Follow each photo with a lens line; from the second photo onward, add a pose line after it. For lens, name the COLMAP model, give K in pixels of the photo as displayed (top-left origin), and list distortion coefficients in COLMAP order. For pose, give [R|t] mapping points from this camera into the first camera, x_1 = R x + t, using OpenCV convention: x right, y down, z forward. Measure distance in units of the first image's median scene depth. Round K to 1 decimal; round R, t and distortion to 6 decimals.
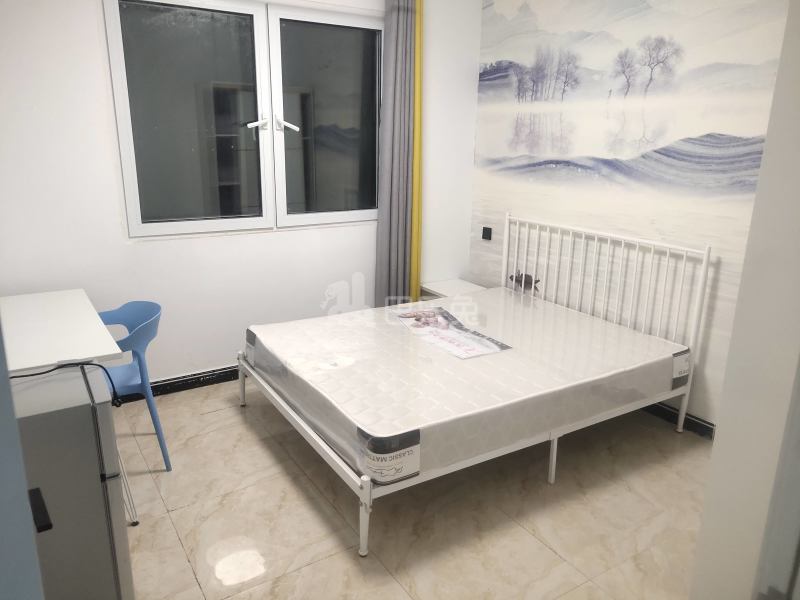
lens RADIAL K [[601.8, 0, 400.0], [0, 601.8, 300.0], [0, 0, 1]] dist [0.010712, 0.001630]
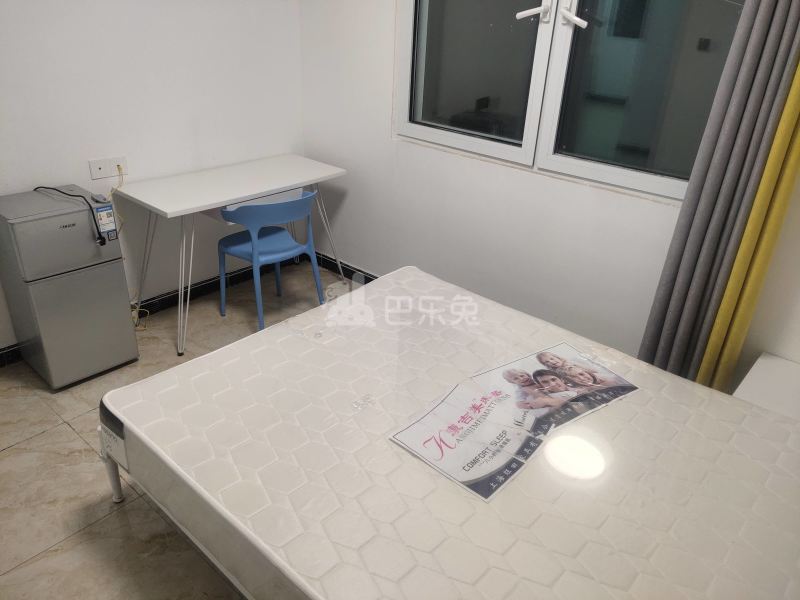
lens RADIAL K [[598.1, 0, 401.3], [0, 598.1, 308.7], [0, 0, 1]] dist [0.041166, 0.001422]
pose [[0.281461, 0.445206, -0.850042, 0.502130], [-0.297996, 0.882610, 0.363592, -0.211715], [0.912128, 0.150972, 0.381090, 0.693674]]
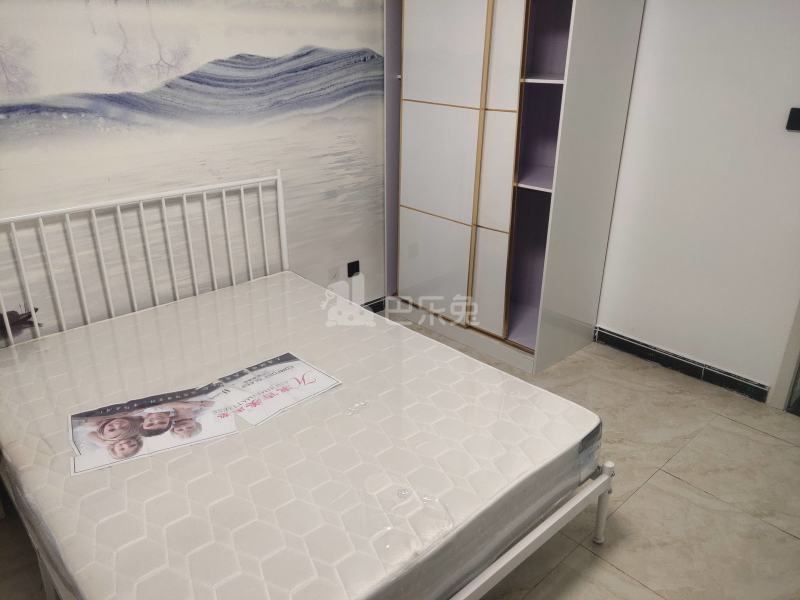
lens RADIAL K [[601.8, 0, 400.0], [0, 601.8, 300.0], [0, 0, 1]] dist [0.010712, 0.001630]
pose [[-0.188876, -0.396729, 0.898294, -0.479562], [0.257313, 0.862802, 0.435157, -0.264137], [-0.947690, 0.313334, -0.060879, 0.856311]]
